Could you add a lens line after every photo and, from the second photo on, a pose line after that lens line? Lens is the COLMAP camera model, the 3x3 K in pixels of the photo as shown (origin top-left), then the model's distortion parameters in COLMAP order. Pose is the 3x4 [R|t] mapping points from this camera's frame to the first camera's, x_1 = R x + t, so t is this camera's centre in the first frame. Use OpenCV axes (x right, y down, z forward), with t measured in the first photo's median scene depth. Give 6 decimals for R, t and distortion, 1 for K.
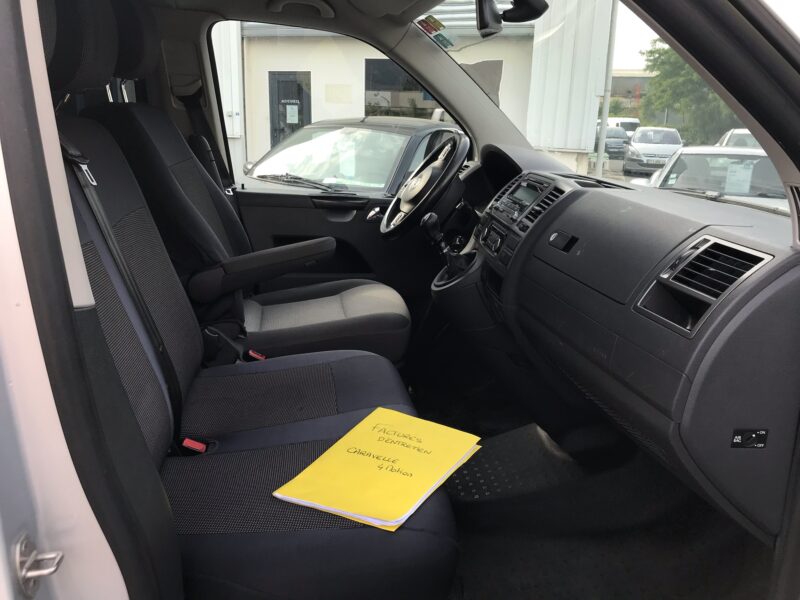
lens RADIAL K [[660.1, 0, 400.0], [0, 660.1, 300.0], [0, 0, 1]] dist [0.023872, -0.012535]
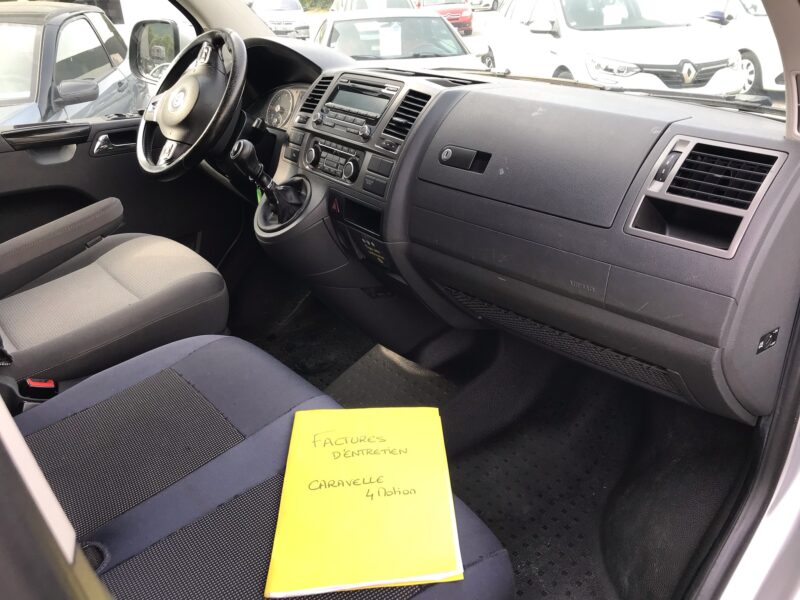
lens RADIAL K [[652.2, 0, 400.0], [0, 652.2, 300.0], [0, 0, 1]] dist [0.010814, -0.003774]
pose [[0.848597, -0.276421, 0.451081, -0.236671], [0.190095, 0.955016, 0.227614, -0.114474], [-0.493707, -0.107404, 0.862970, 0.282098]]
